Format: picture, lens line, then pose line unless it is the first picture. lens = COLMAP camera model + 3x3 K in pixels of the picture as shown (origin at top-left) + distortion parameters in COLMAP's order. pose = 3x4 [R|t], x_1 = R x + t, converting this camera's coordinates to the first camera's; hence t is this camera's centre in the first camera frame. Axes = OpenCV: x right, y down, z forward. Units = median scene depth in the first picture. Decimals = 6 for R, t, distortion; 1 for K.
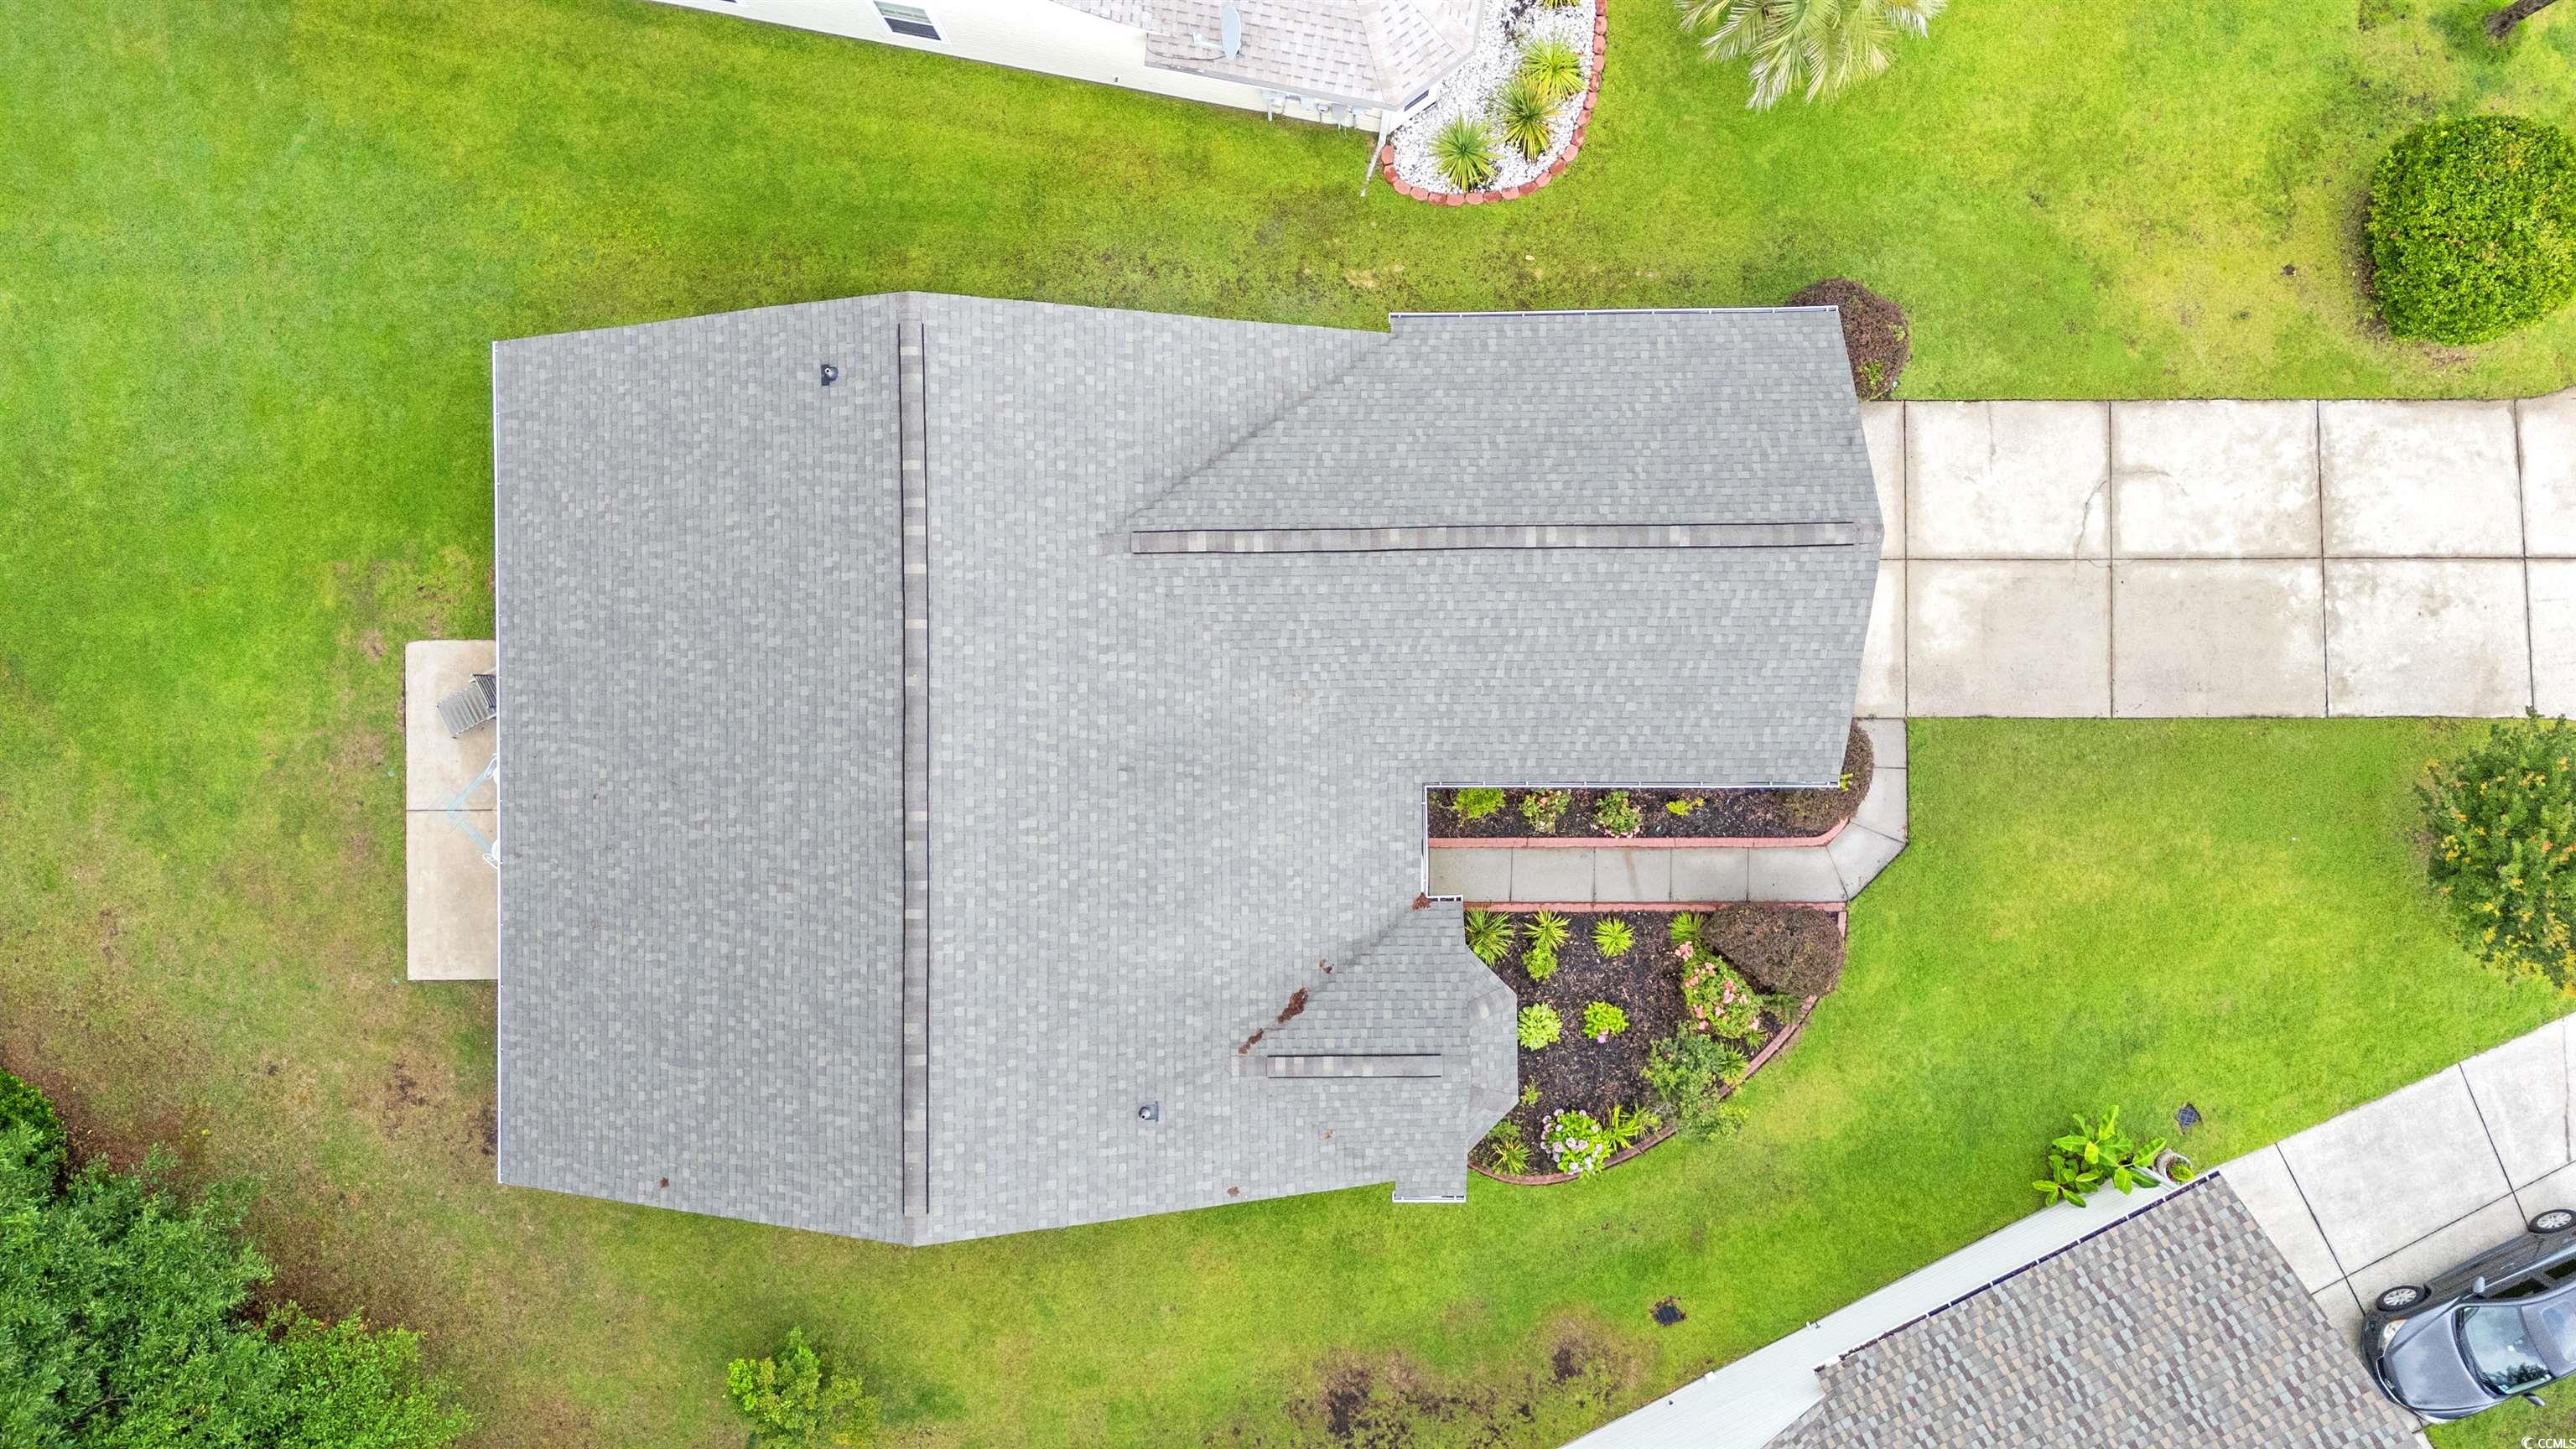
lens RADIAL K [[1905.4, 0, 1288.0], [0, 1905.4, 724.5], [0, 0, 1]] dist [0.135376, -0.208150]
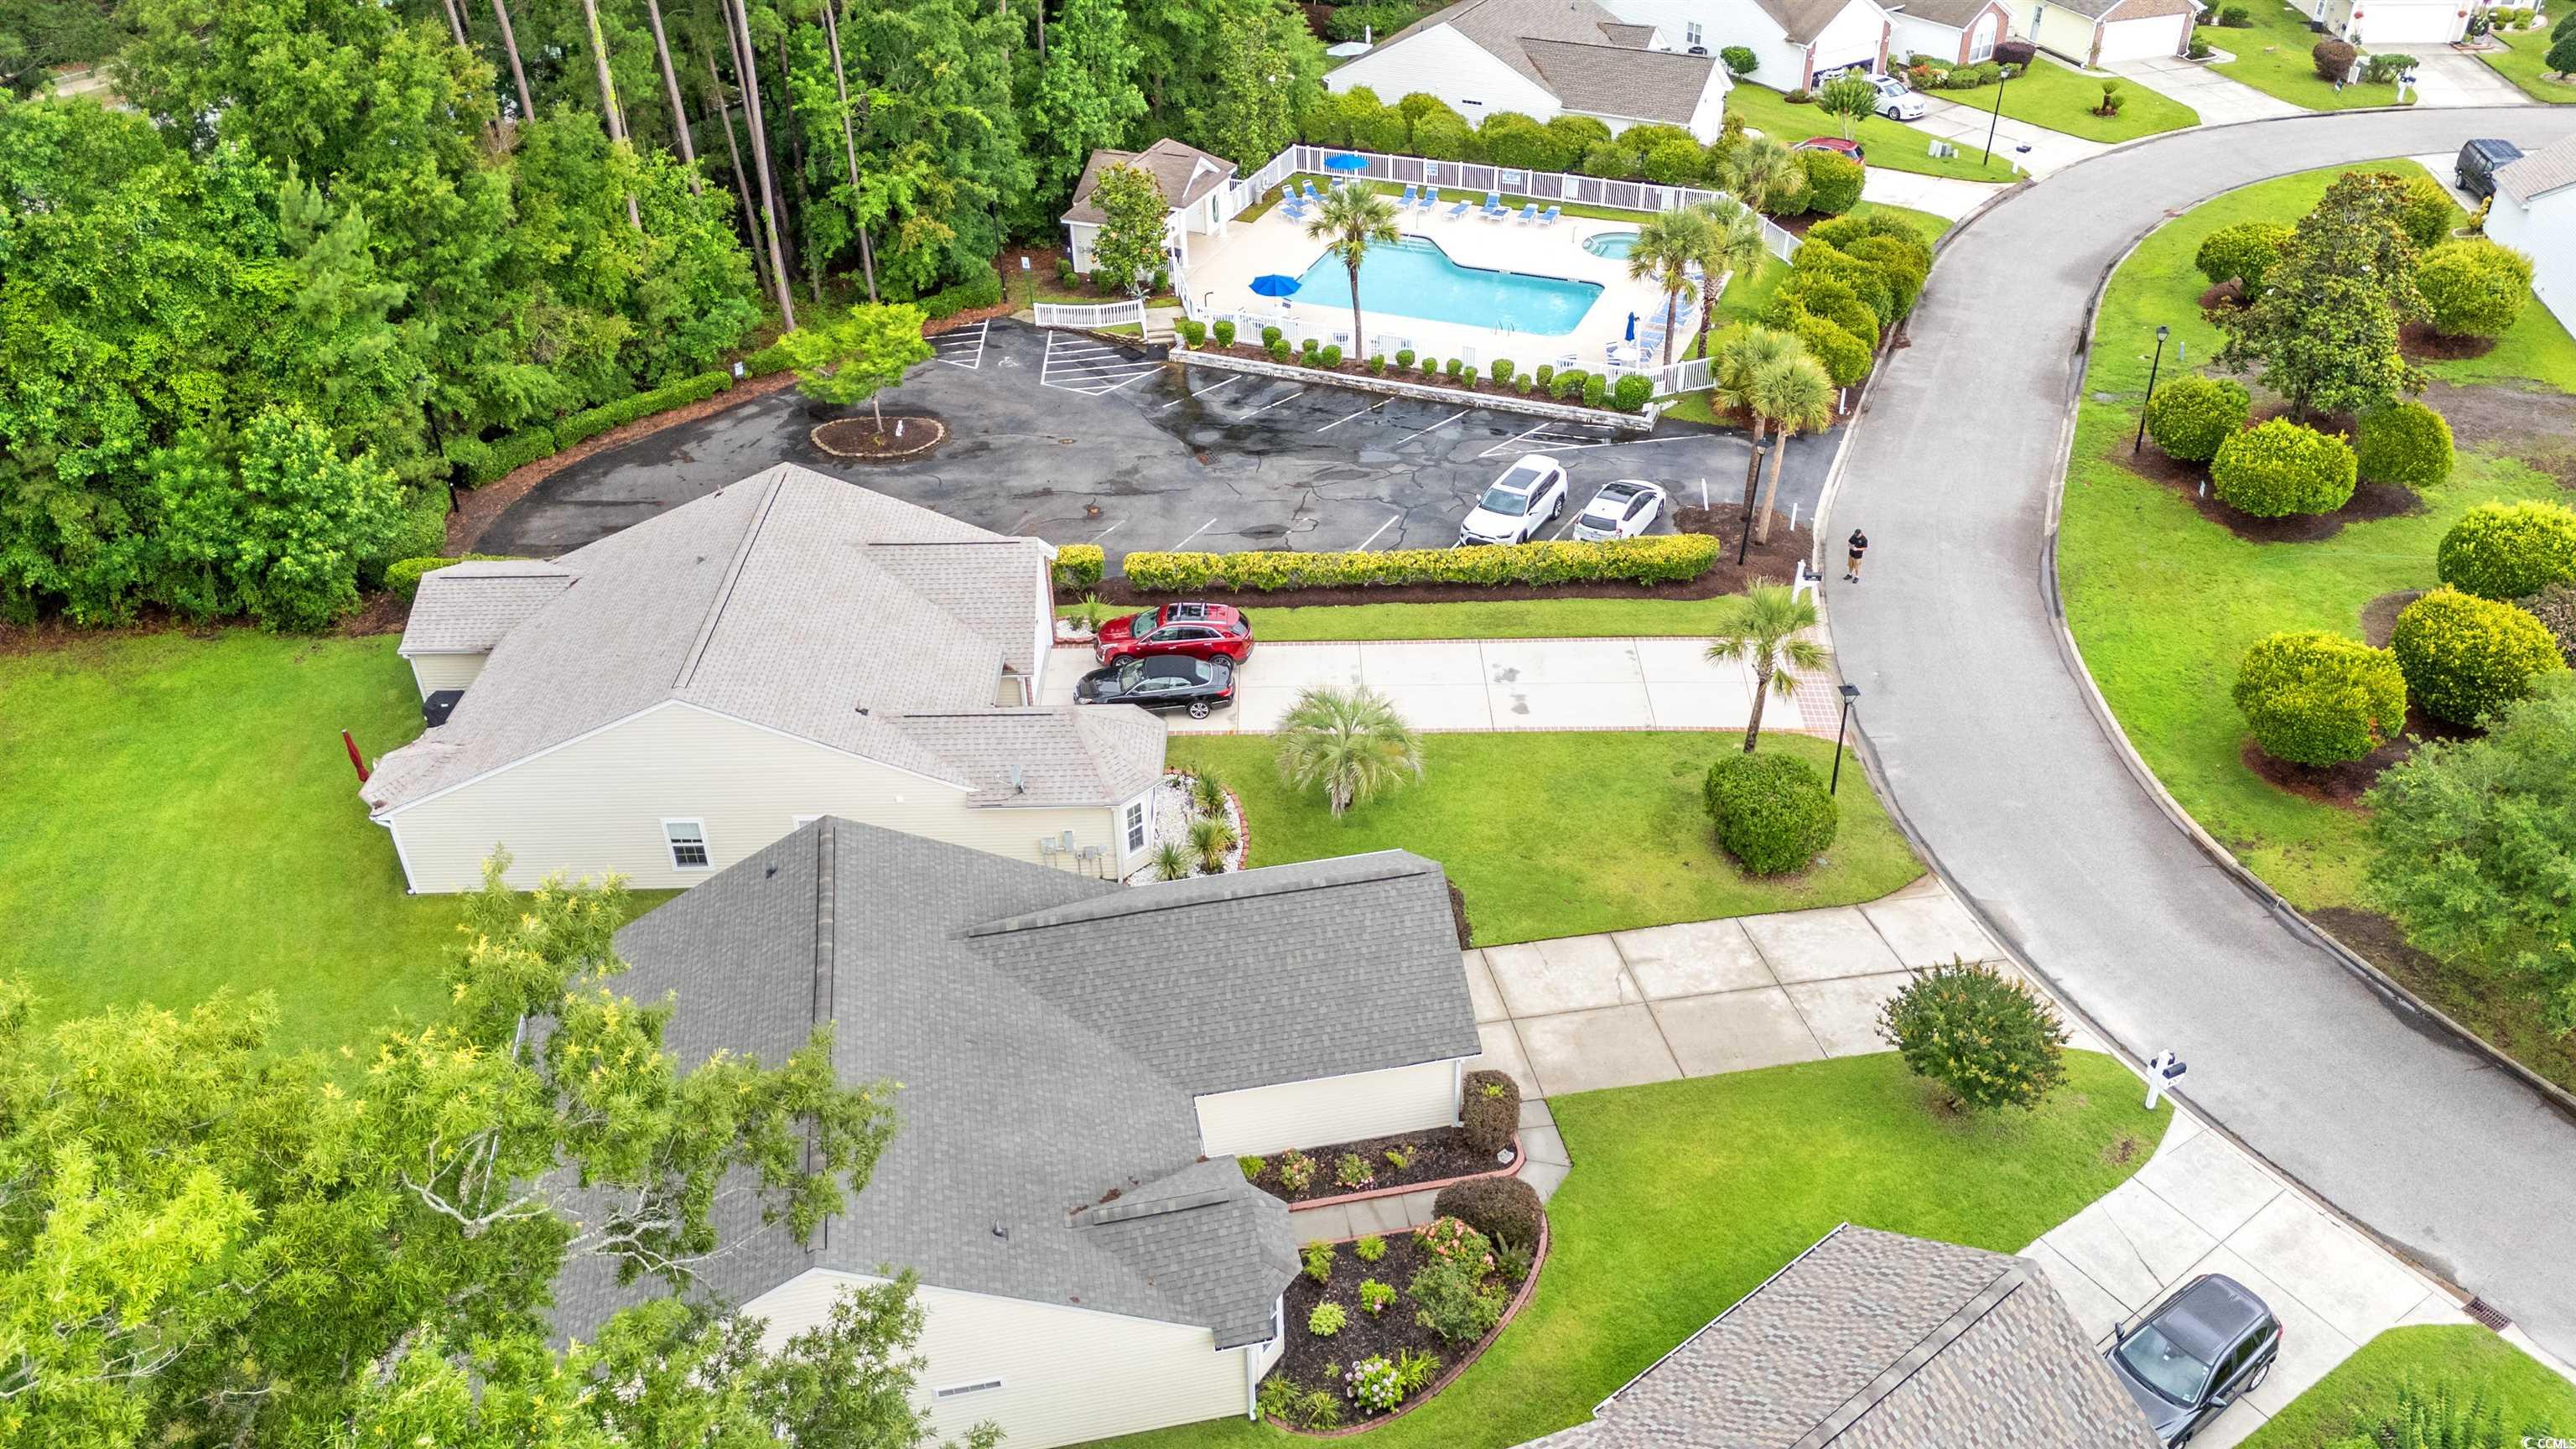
lens RADIAL K [[1905.4, 0, 1288.0], [0, 1905.4, 724.5], [0, 0, 1]] dist [0.135376, -0.208150]
pose [[0.983779, -0.106326, 0.144476, -0.033009], [0.179194, 0.545528, -0.818712, 1.060513], [0.008235, 0.831321, 0.555732, 0.016593]]
